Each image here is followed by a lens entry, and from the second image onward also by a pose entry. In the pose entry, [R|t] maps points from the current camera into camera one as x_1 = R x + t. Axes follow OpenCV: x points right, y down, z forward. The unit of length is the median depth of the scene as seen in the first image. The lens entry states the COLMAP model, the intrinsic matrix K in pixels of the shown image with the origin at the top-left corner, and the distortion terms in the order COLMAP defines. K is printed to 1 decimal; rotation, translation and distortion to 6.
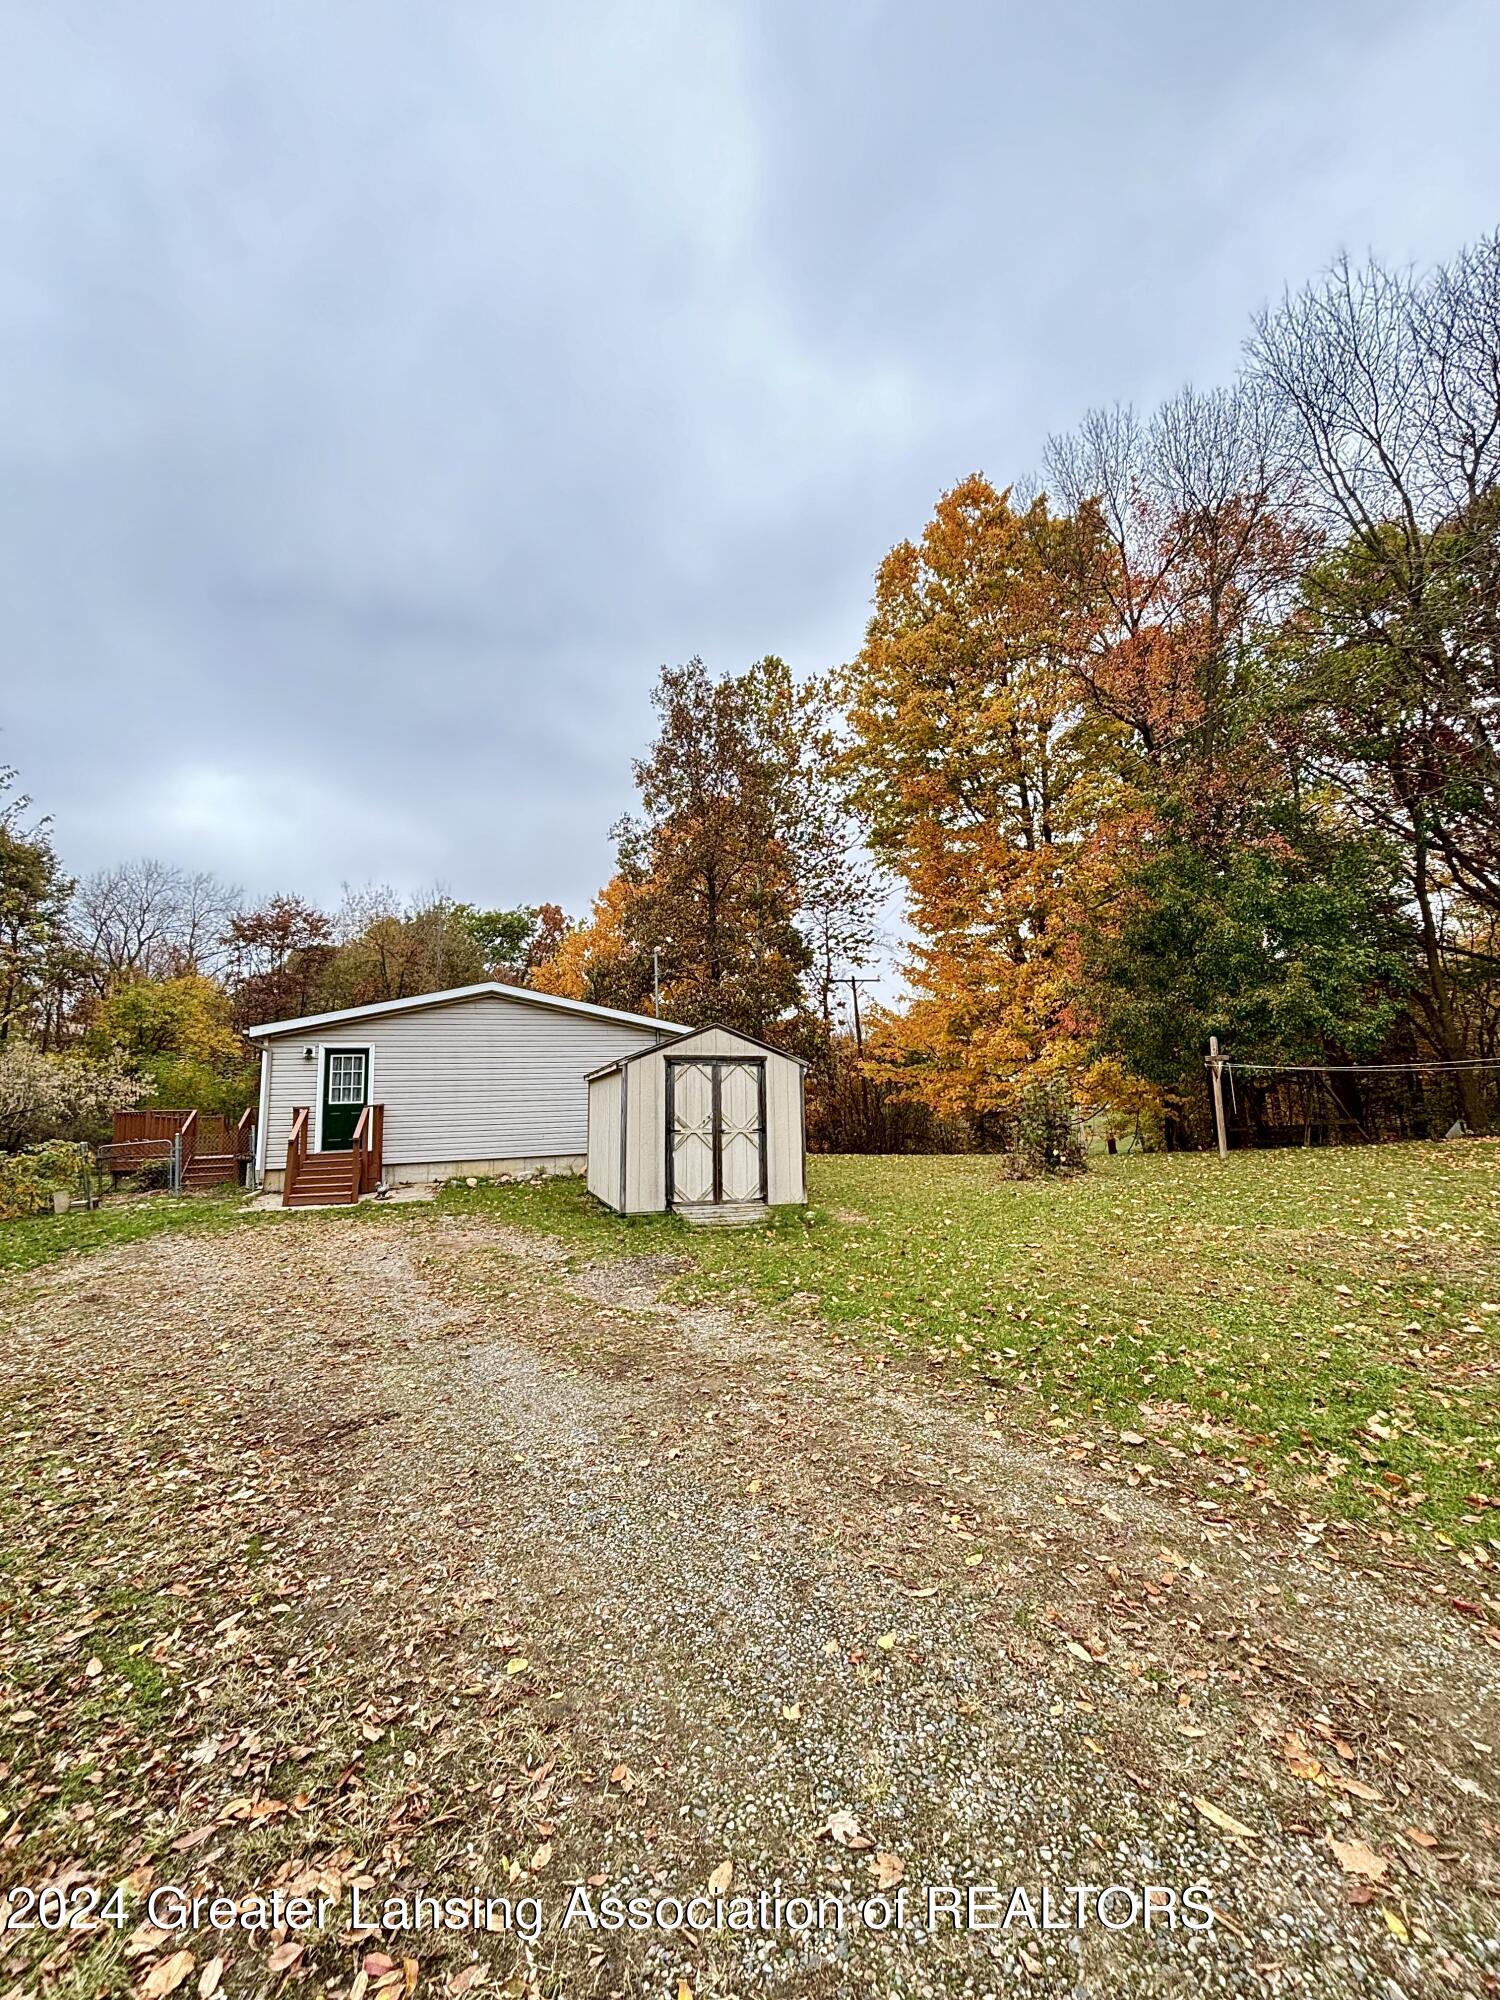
lens RADIAL K [[802.7, 0, 749.7], [0, 802.7, 997.5], [0, 0, 1]] dist [0.001096, -0.000242]
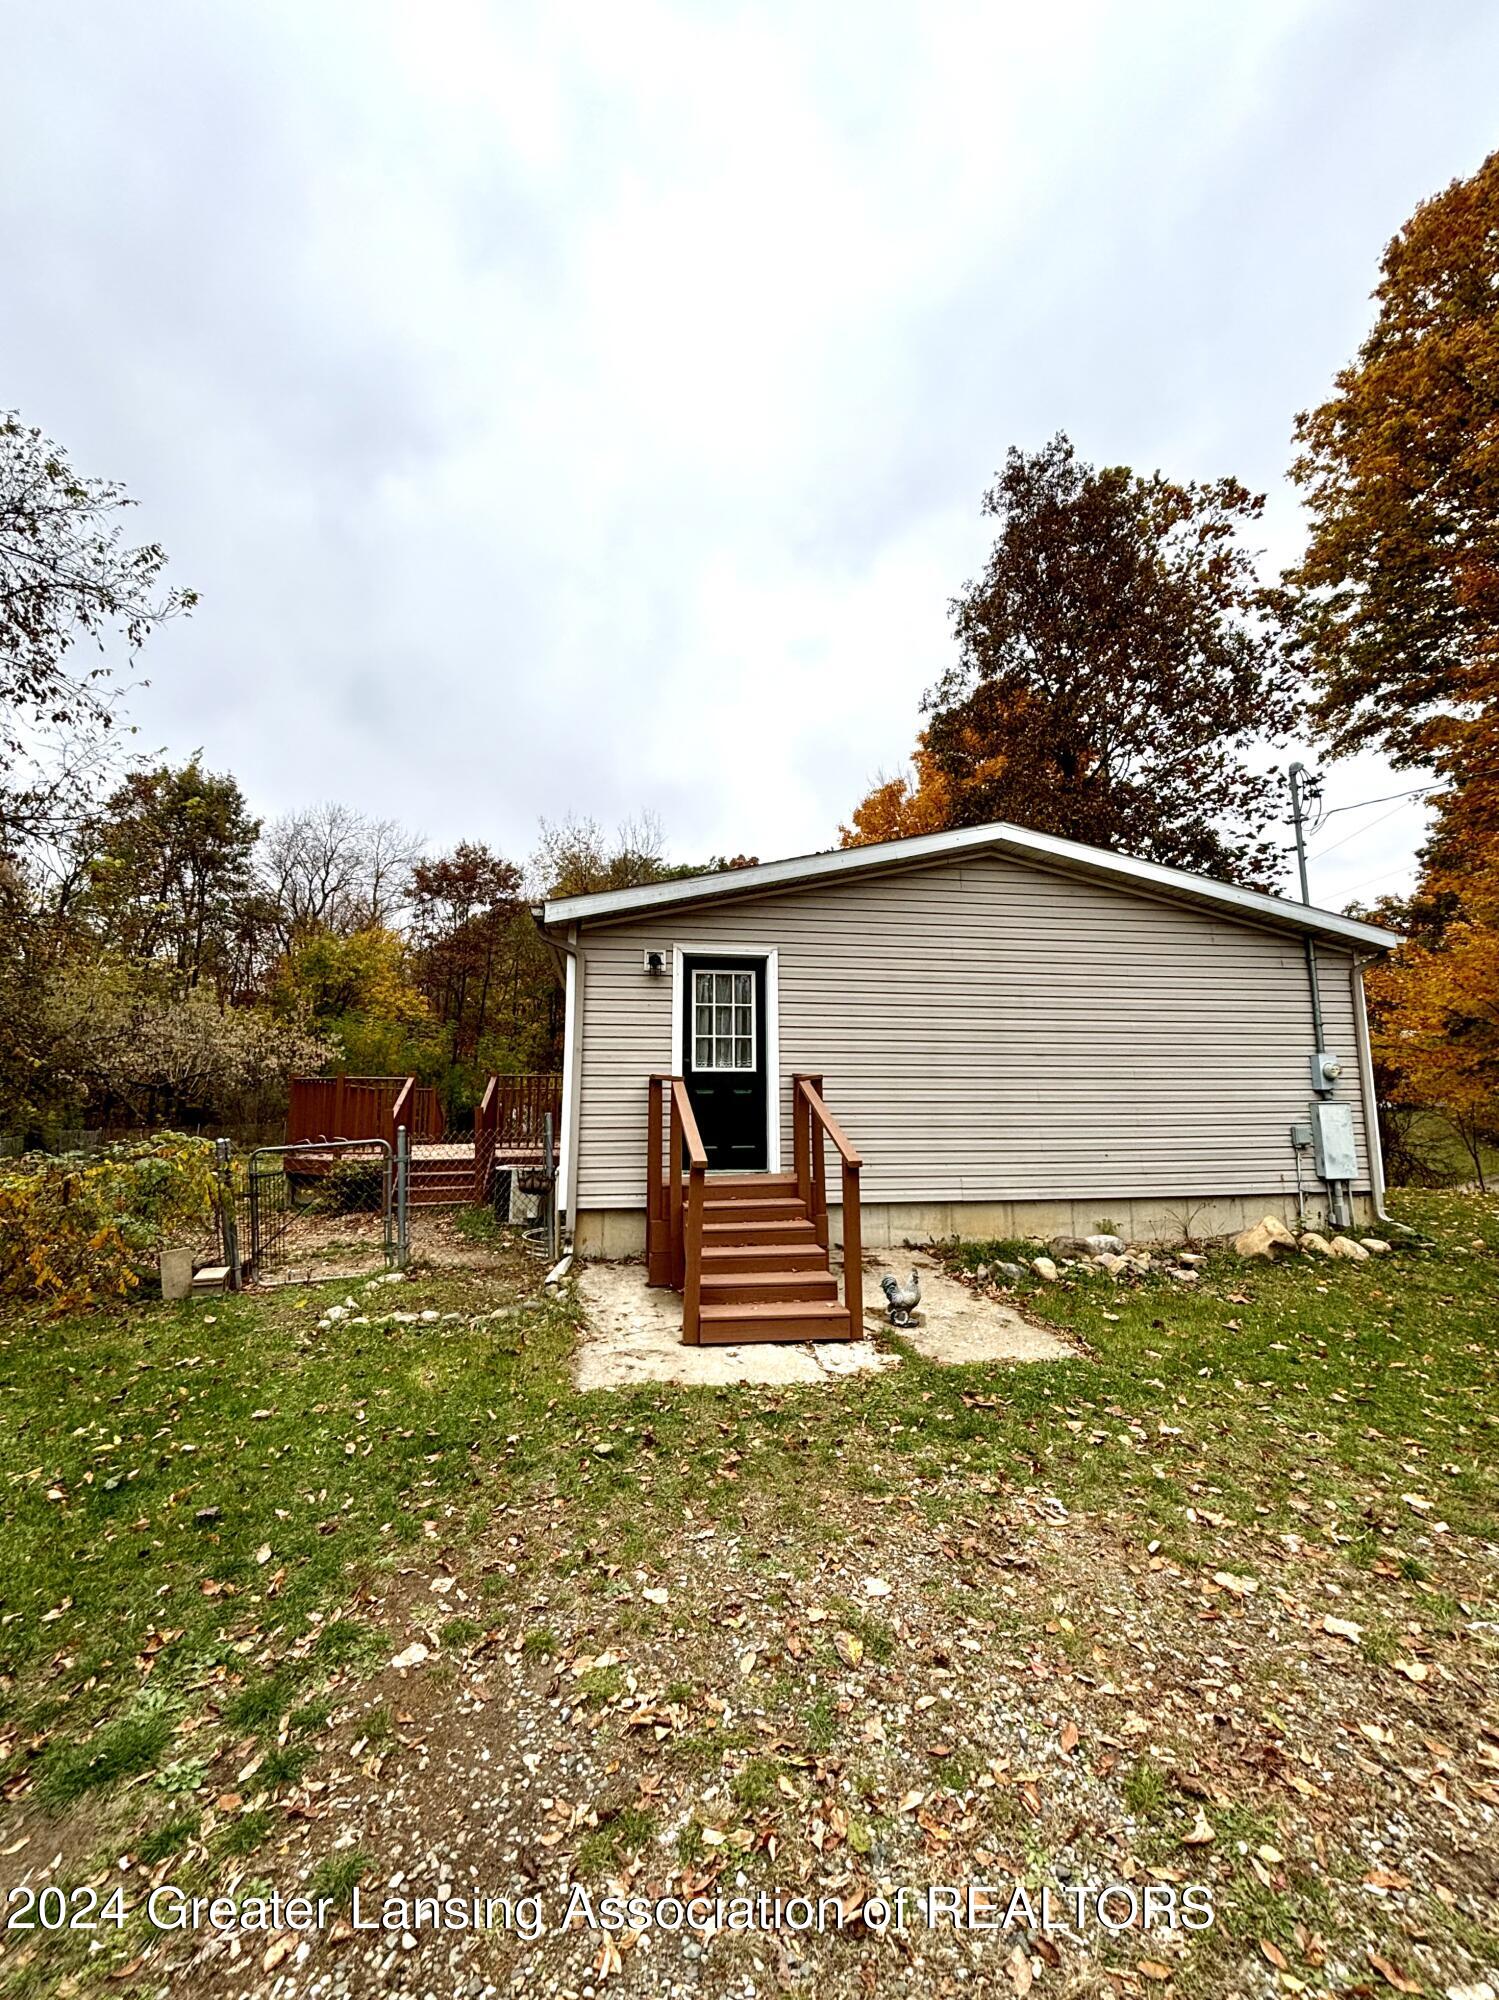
lens RADIAL K [[802.7, 0, 749.3], [0, 802.7, 998.0], [0, 0, 1]] dist [0.001096, -0.000242]
pose [[0.986888, 0.011344, -0.161010, -0.191497], [-0.007995, 0.999738, 0.021435, 0.036308], [0.161211, -0.019867, 0.986720, 0.249394]]
